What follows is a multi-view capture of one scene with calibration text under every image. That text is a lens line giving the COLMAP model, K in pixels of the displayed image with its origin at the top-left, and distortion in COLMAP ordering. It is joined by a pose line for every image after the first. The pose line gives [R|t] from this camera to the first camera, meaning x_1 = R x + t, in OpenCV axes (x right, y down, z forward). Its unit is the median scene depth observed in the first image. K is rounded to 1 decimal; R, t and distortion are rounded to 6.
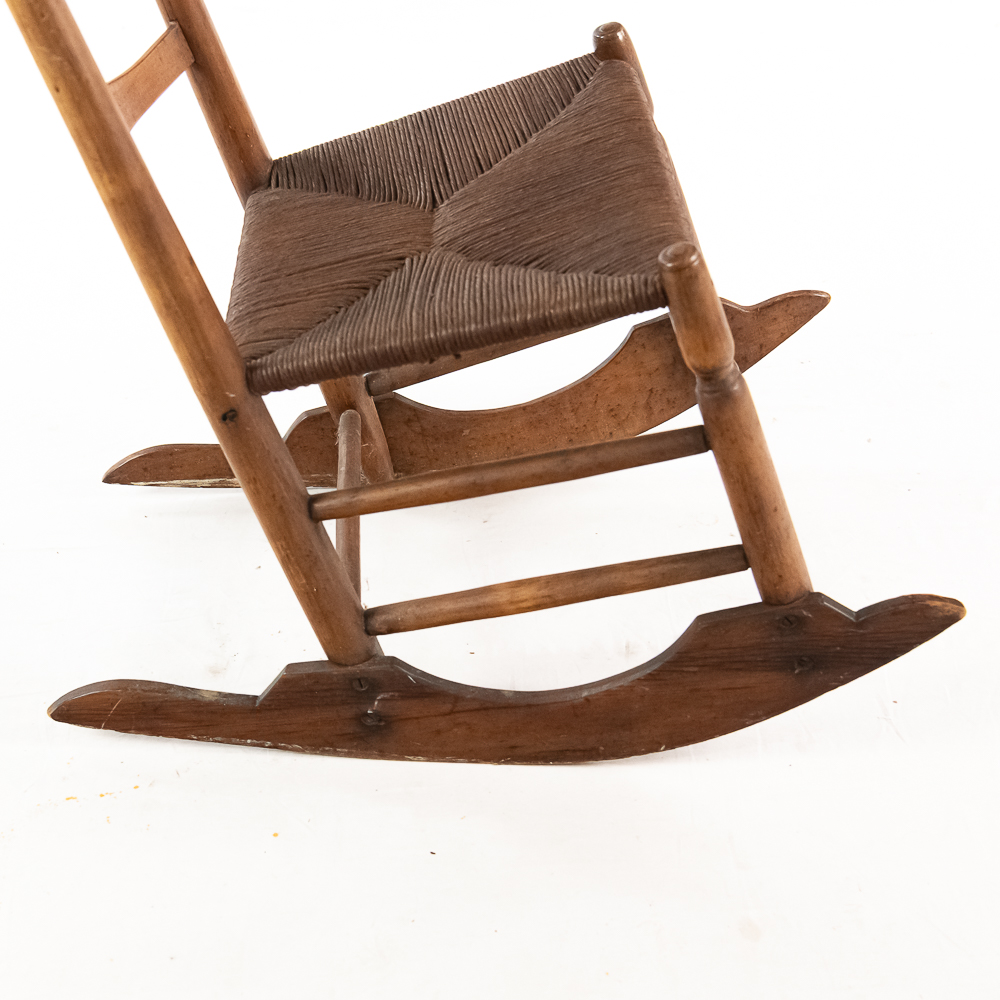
lens RADIAL K [[1730.6, 0, 495.2], [0, 1730.6, 499.4], [0, 0, 1]] dist [-0.006239, 0.000000]
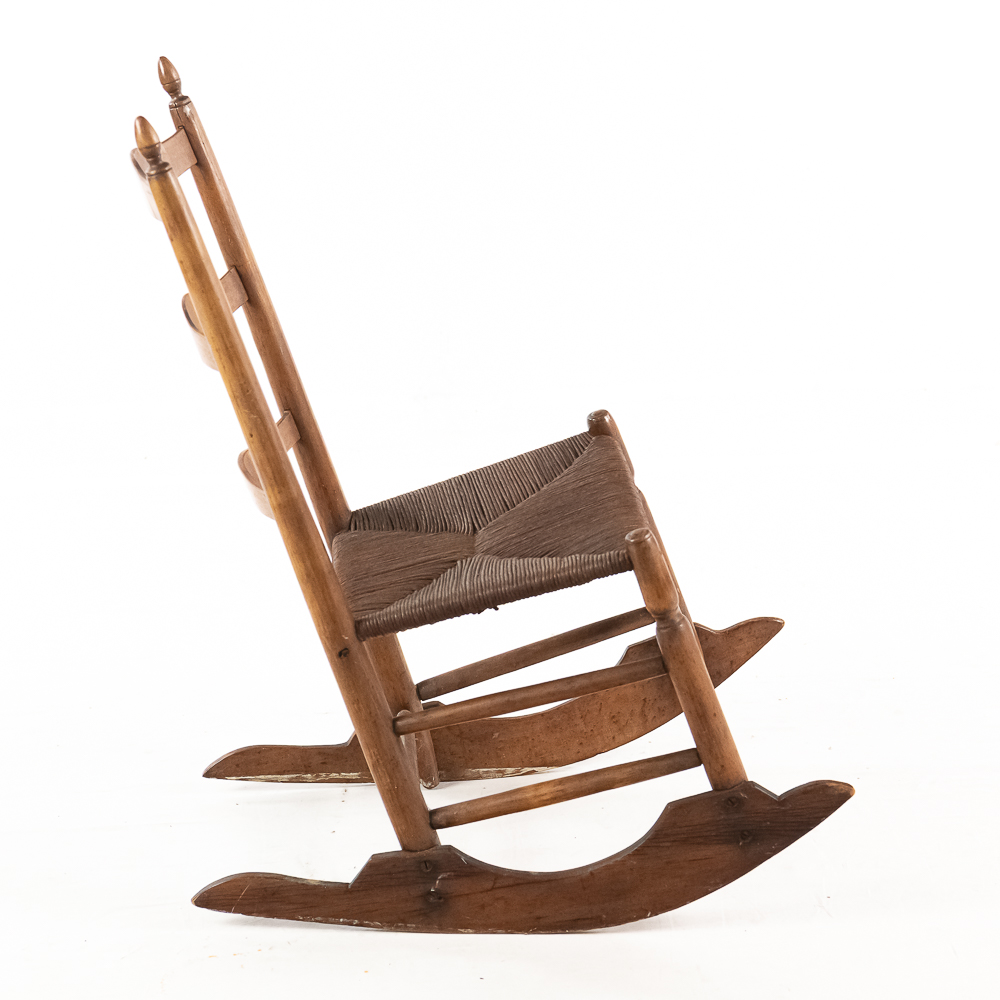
lens RADIAL K [[3484.0, 0, 500.7], [0, 3484.0, 500.7], [0, 0, 1]] dist [-0.074226, 0.000000]
pose [[0.999866, -0.015120, 0.006203, -0.031380], [0.016272, 0.956491, -0.291307, 0.627640], [-0.001529, 0.291369, 0.956609, -1.704468]]
